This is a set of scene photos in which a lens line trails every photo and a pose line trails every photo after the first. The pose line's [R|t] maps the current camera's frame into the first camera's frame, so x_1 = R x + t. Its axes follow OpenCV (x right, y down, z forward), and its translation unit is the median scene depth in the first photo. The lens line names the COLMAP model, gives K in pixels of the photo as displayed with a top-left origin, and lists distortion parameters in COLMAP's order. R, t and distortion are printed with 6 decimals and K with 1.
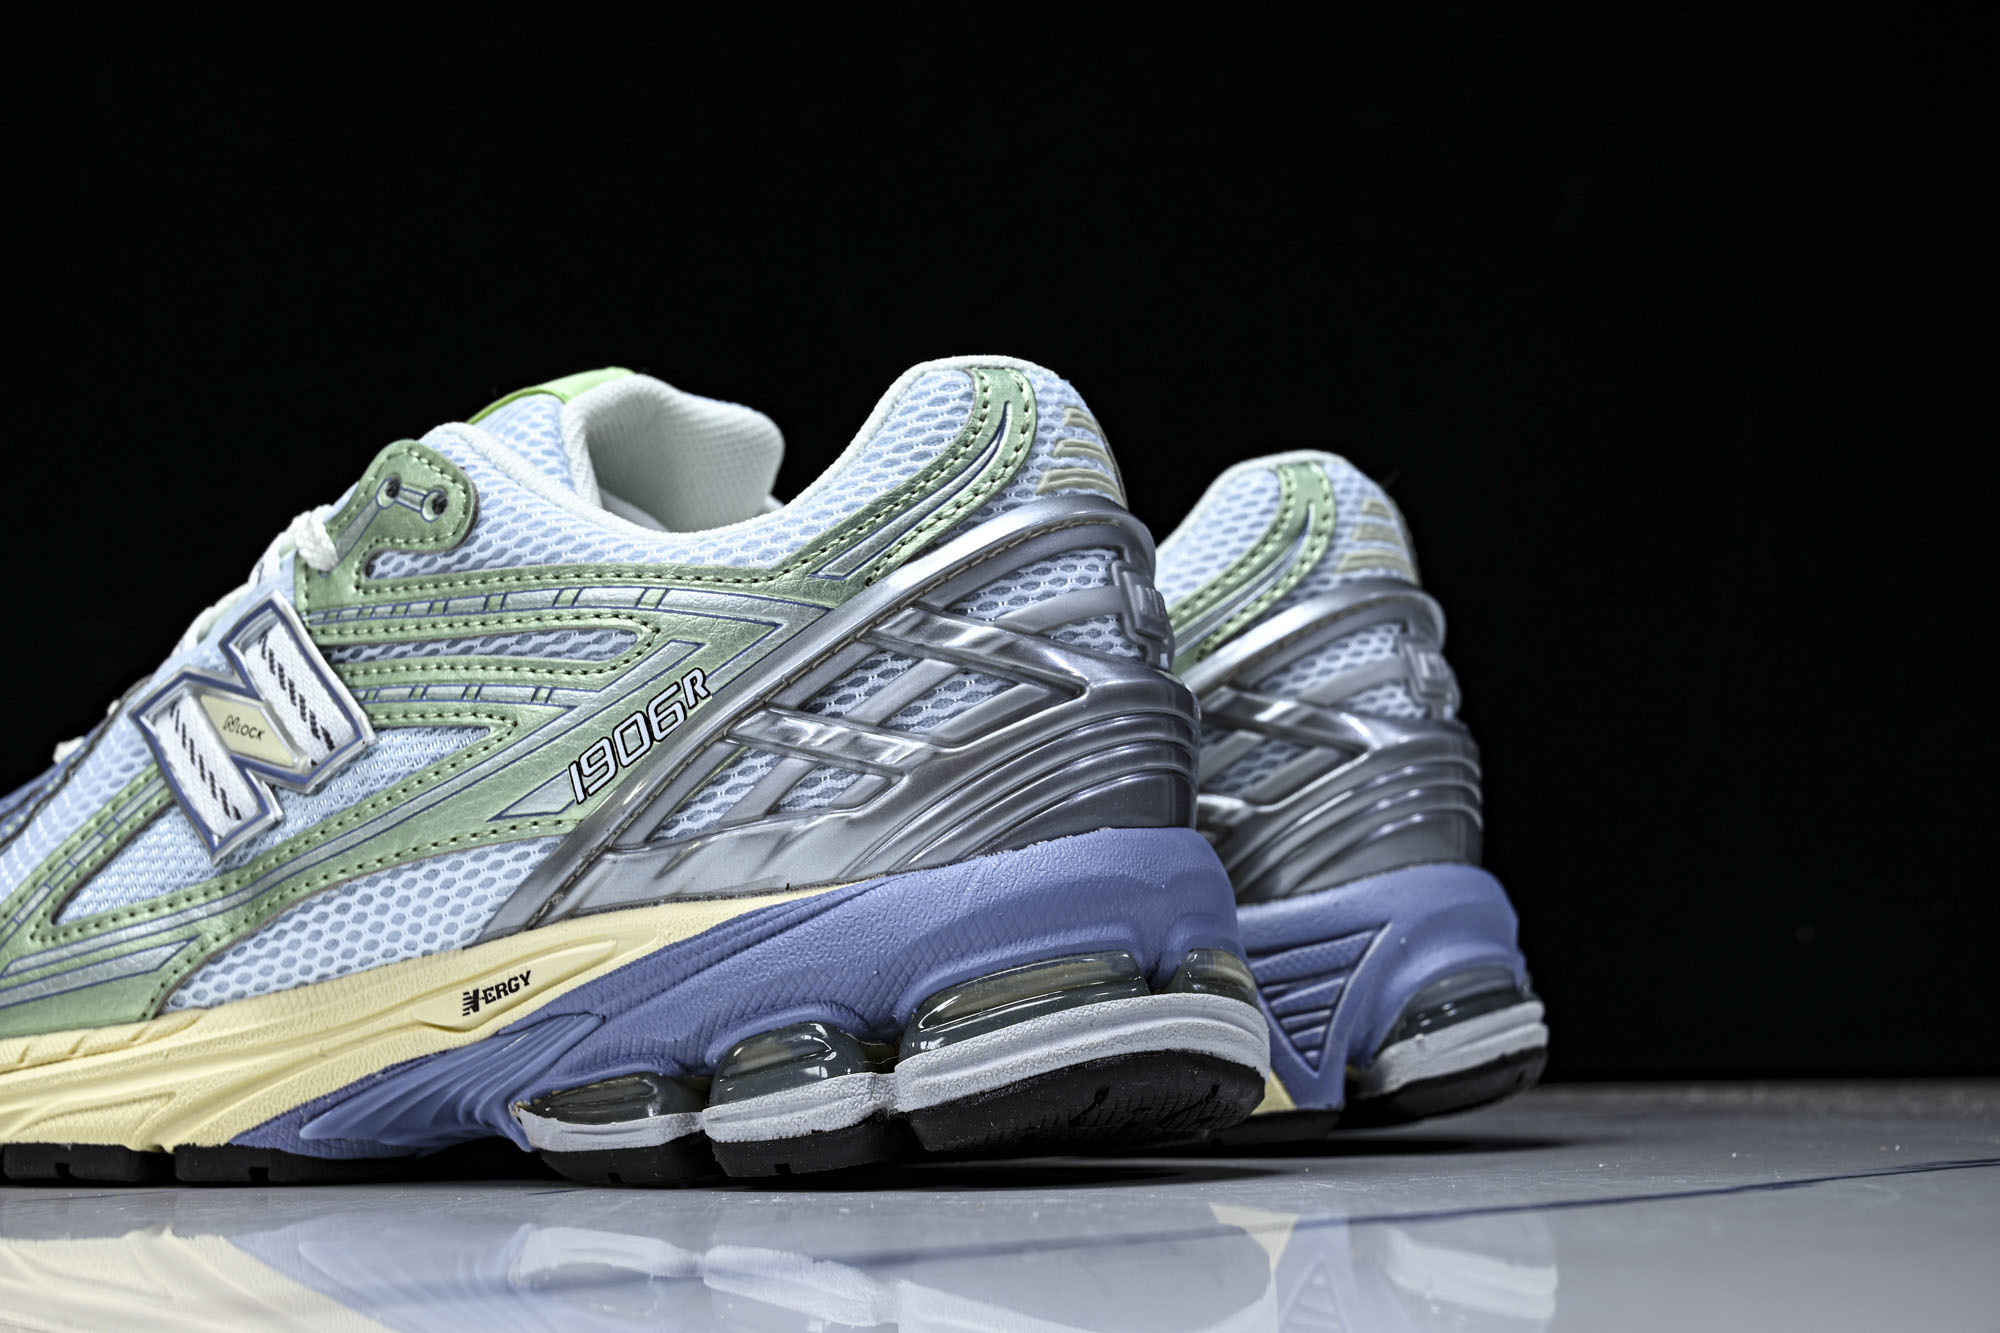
lens RADIAL K [[3147.0, 0, 1000.0], [0, 3147.0, 666.5], [0, 0, 1]] dist [0.026991, 0.099087]
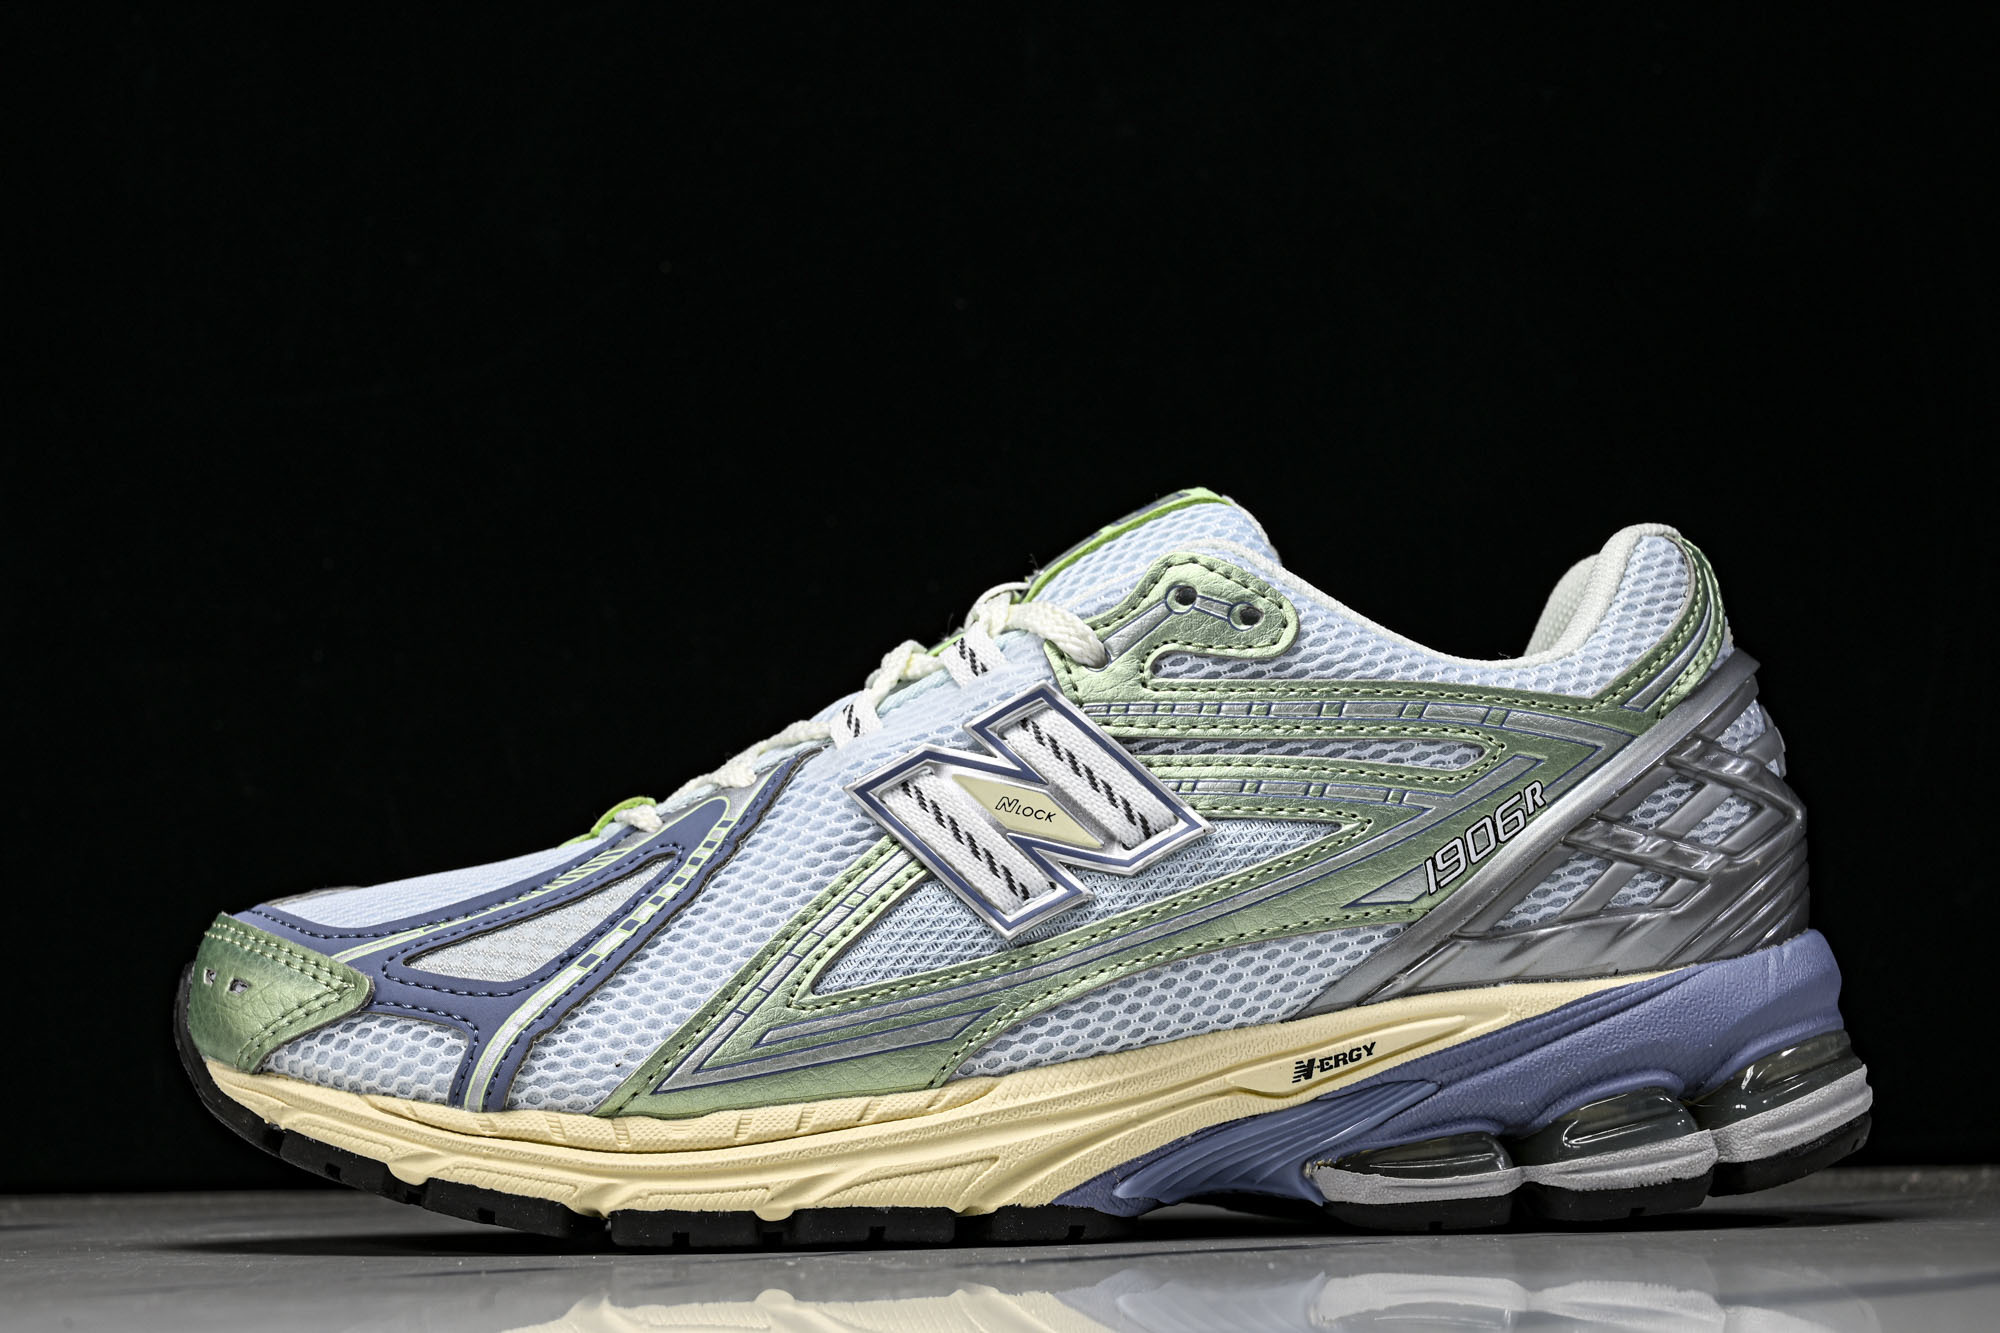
lens RADIAL K [[3543.2, 0, 1000.0], [0, 3543.2, 666.5], [0, 0, 1]] dist [0.031997, -0.121829]
pose [[0.851271, 0.063433, 0.520878, -0.916153], [-0.053282, 0.997985, -0.034458, 0.013618], [-0.522014, 0.001580, 0.852935, -0.006167]]
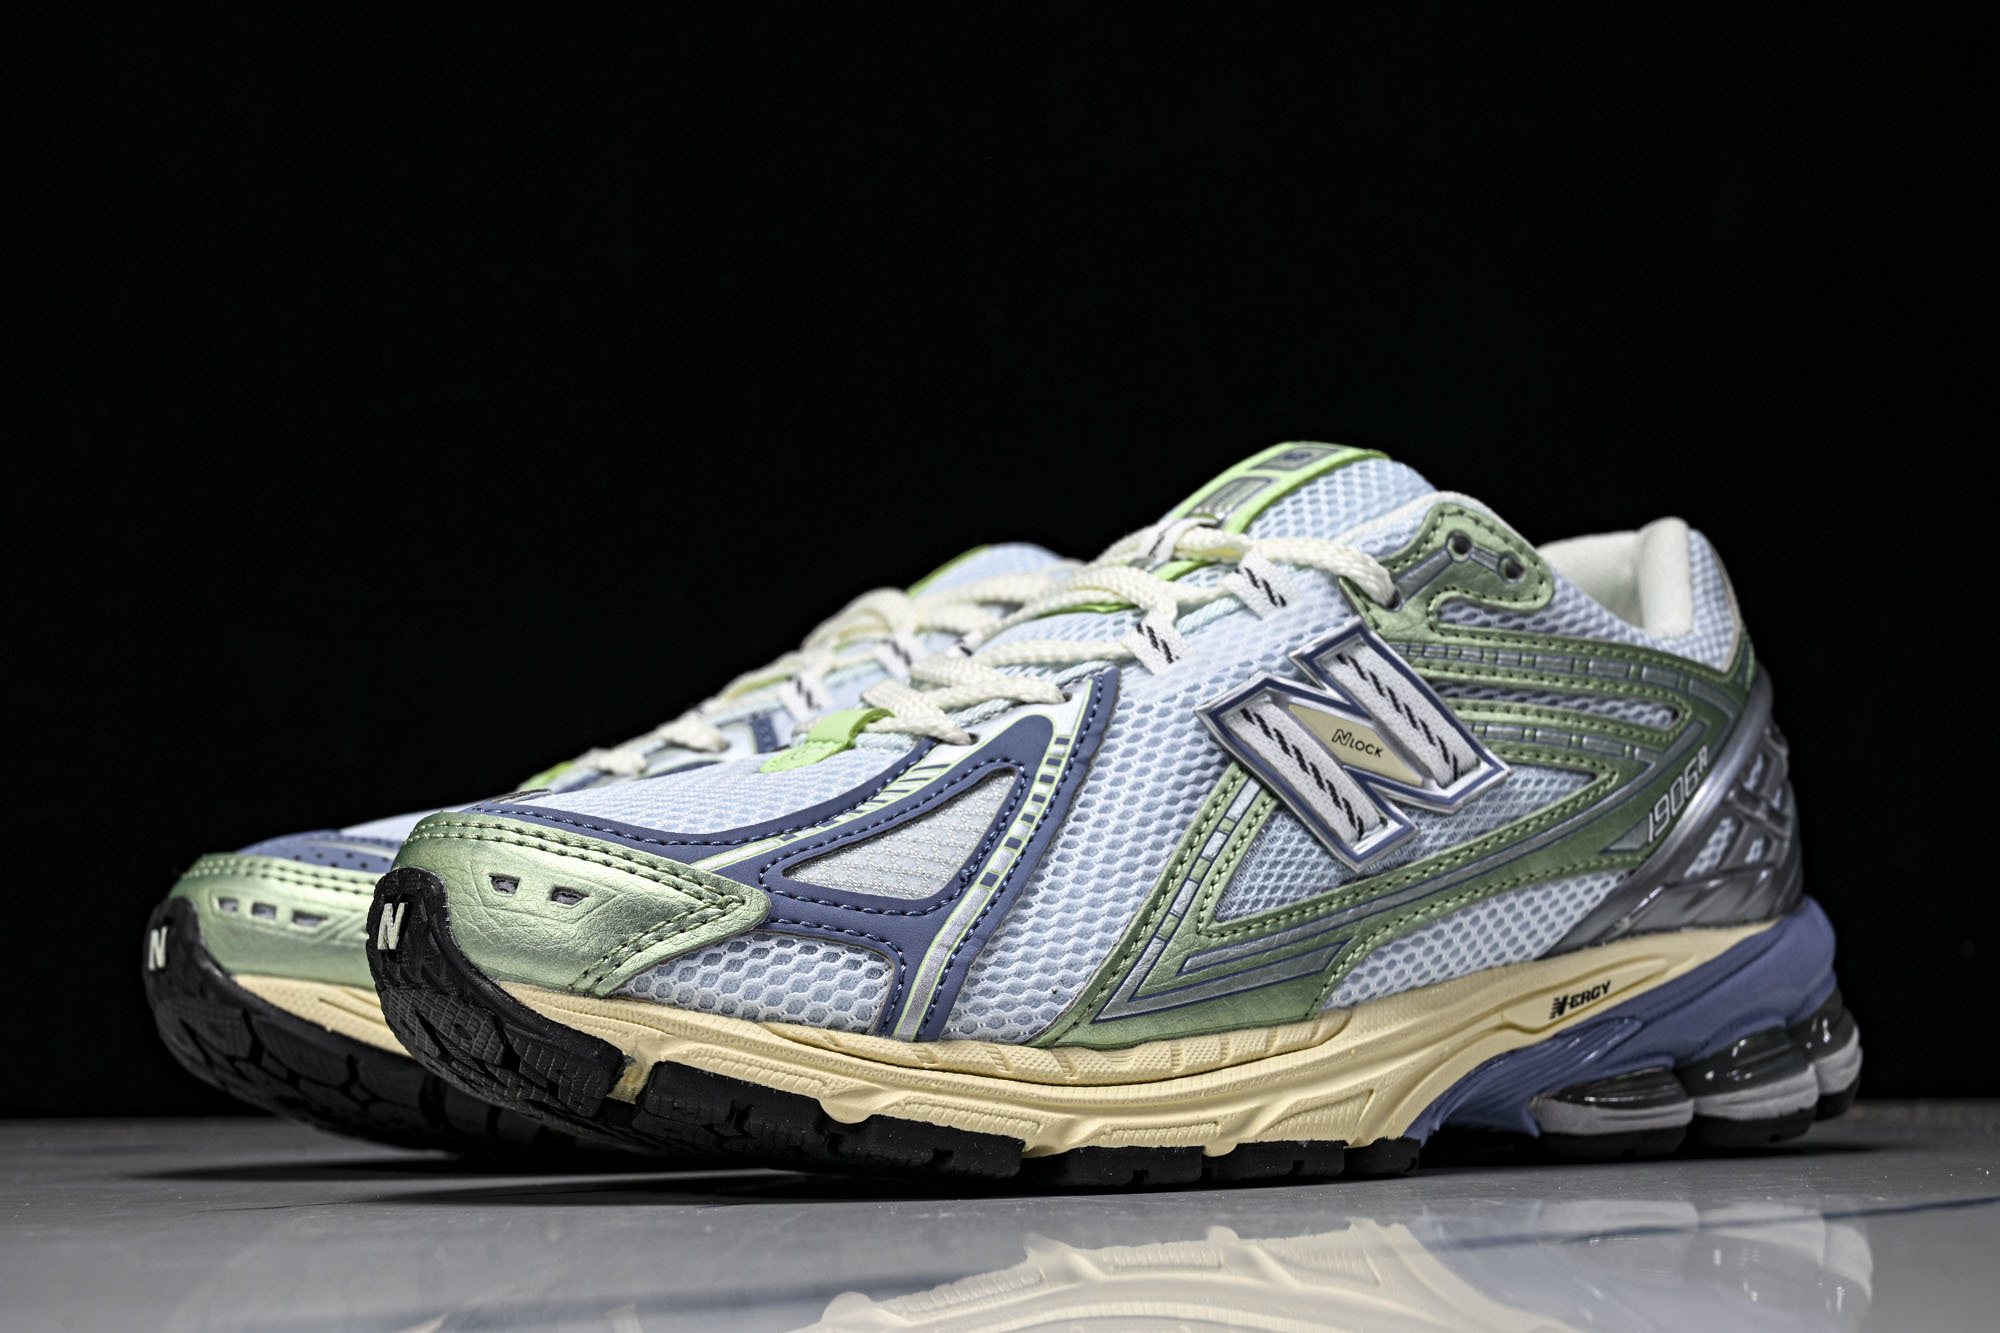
lens RADIAL K [[3147.0, 0, 1000.0], [0, 3147.0, 666.5], [0, 0, 1]] dist [0.026991, 0.099087]
pose [[0.421473, 0.115666, 0.899434, -1.311872], [-0.091119, 0.992214, -0.084899, 0.099512], [-0.902252, -0.046173, 0.428730, 0.694480]]
